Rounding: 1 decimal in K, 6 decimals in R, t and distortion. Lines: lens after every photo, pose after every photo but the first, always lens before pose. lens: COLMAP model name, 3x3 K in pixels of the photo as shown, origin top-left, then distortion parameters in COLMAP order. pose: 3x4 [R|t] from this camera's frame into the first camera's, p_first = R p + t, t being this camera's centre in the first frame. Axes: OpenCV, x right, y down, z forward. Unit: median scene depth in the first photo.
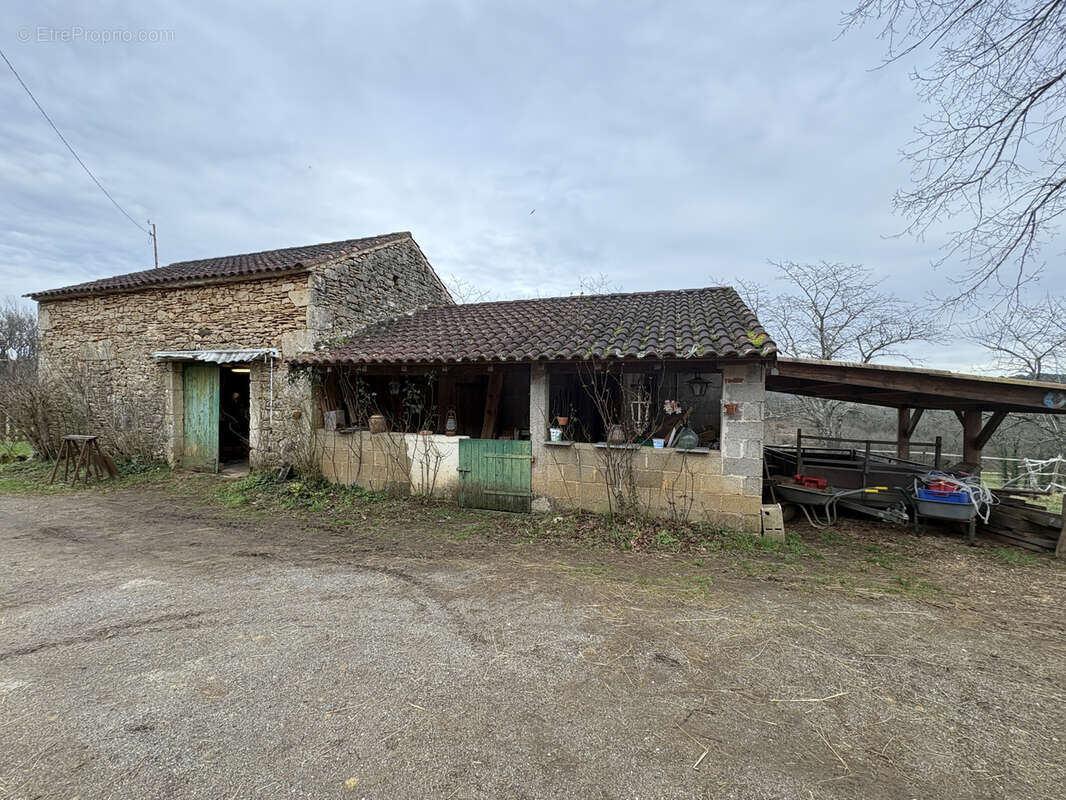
lens RADIAL K [[414.5, 0, 533.0], [0, 414.5, 400.0], [0, 0, 1]] dist [0.000217, -0.000224]
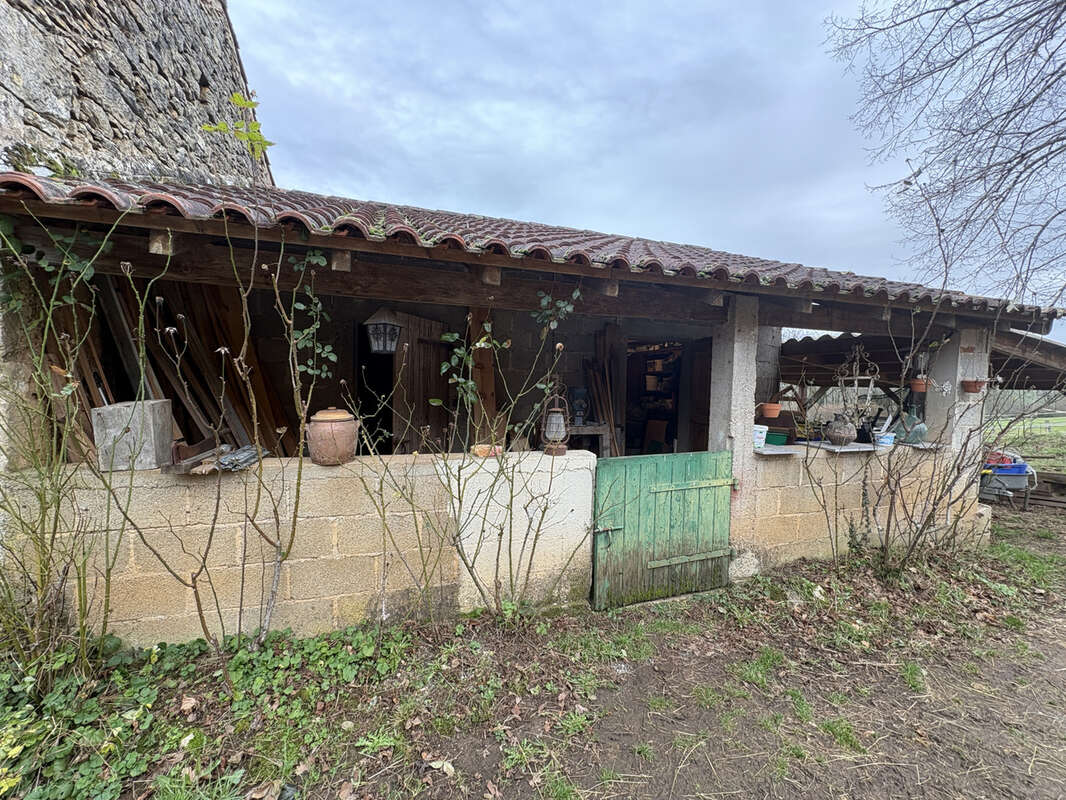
lens RADIAL K [[414.5, 0, 533.0], [0, 414.5, 400.0], [0, 0, 1]] dist [0.000217, -0.000224]
pose [[0.810384, -0.021199, 0.585516, -0.500818], [-0.005651, 0.999016, 0.043992, 0.013532], [-0.585872, -0.038959, 0.809467, 0.710195]]
